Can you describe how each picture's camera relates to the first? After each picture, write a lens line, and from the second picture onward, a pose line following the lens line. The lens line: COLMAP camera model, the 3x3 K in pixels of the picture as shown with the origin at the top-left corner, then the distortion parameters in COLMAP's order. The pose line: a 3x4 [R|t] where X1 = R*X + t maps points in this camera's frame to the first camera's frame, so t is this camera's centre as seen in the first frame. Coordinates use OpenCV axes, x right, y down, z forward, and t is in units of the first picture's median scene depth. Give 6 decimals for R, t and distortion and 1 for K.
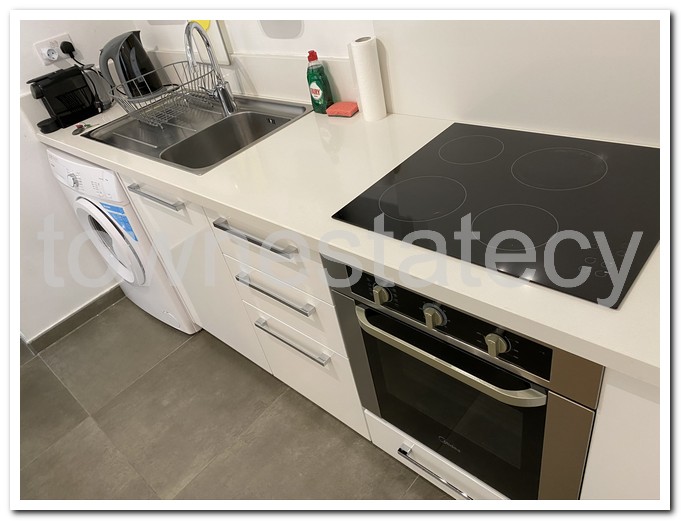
lens RADIAL K [[485.1, 0, 336.0], [0, 485.1, 260.1], [0, 0, 1]] dist [0.054994, -0.076256]
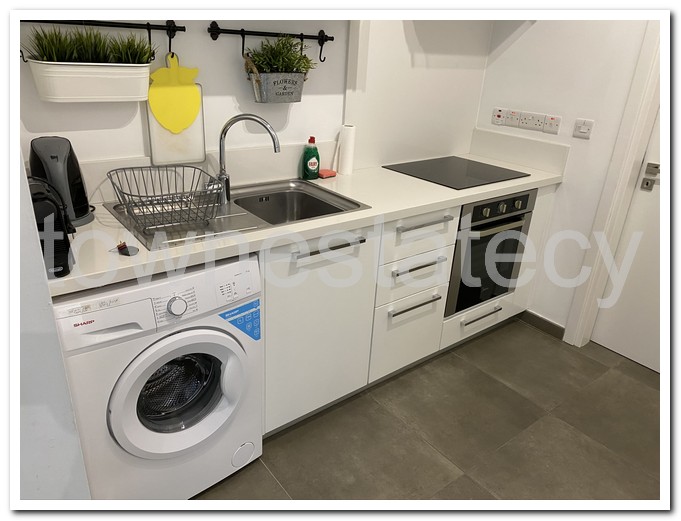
lens RADIAL K [[485.1, 0, 336.0], [0, 485.1, 260.1], [0, 0, 1]] dist [0.054994, -0.076256]
pose [[0.162339, -0.204576, 0.965295, -1.284535], [0.524799, 0.846336, 0.091106, -0.177975], [-0.835603, 0.491796, 0.244755, 0.650536]]
